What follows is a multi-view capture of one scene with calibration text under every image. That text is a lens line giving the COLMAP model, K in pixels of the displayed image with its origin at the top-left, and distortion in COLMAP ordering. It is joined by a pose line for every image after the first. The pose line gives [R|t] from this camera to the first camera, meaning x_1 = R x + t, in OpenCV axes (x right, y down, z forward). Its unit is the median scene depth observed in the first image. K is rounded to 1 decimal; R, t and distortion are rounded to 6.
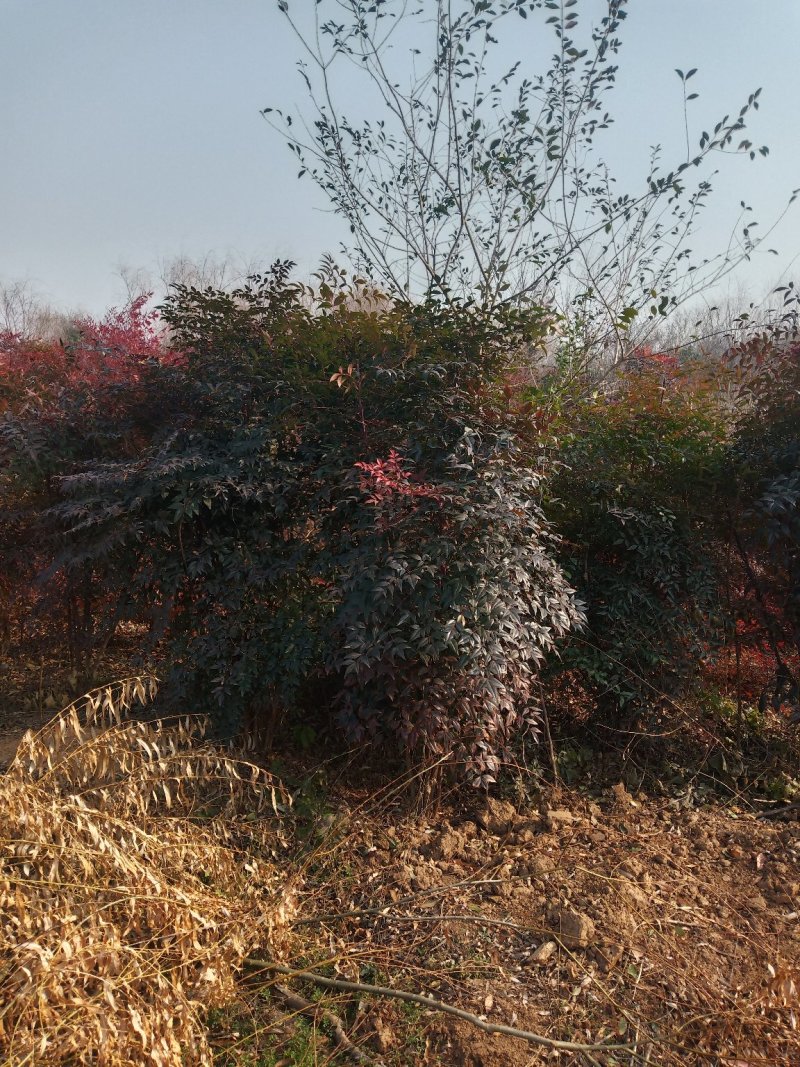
lens RADIAL K [[810.3, 0, 405.9], [0, 810.3, 547.6], [0, 0, 1]] dist [-0.002552, -0.014442]
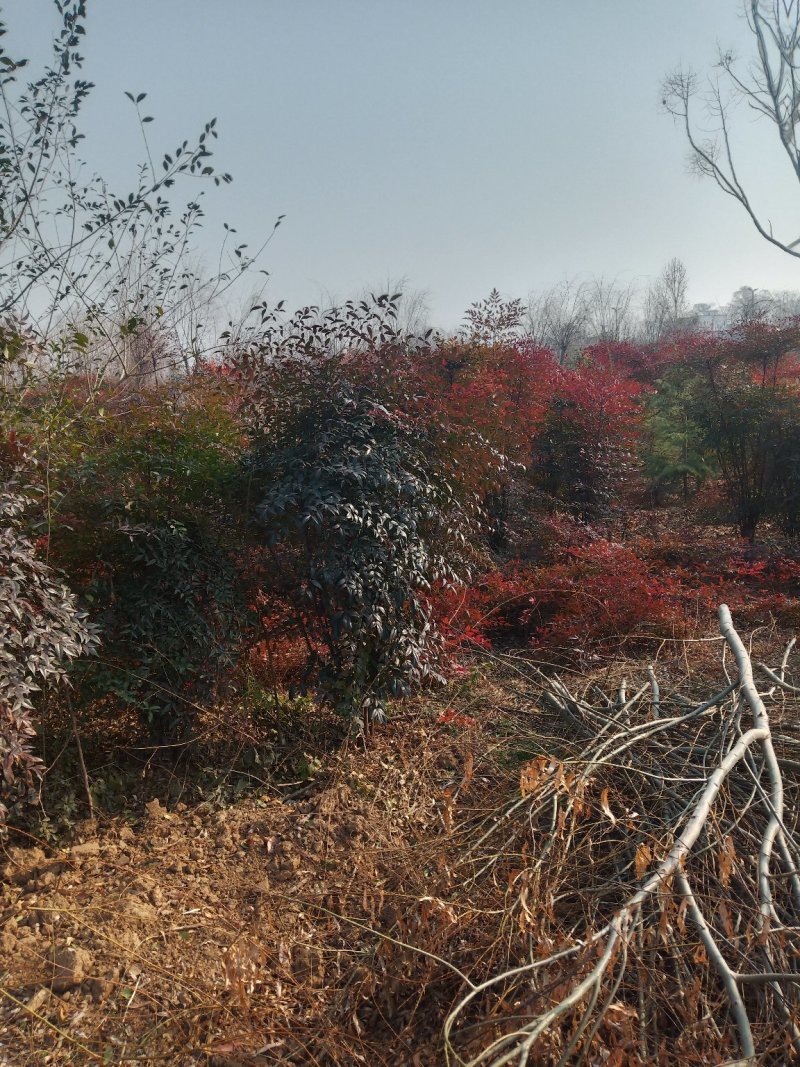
lens RADIAL K [[805.5, 0, 401.4], [0, 805.5, 544.5], [0, 0, 1]] dist [0.001640, -0.004462]
pose [[0.906719, -0.109947, 0.407152, 0.178956], [0.115977, 0.993202, 0.009924, 0.004451], [-0.405475, 0.038222, 0.913307, -0.046060]]
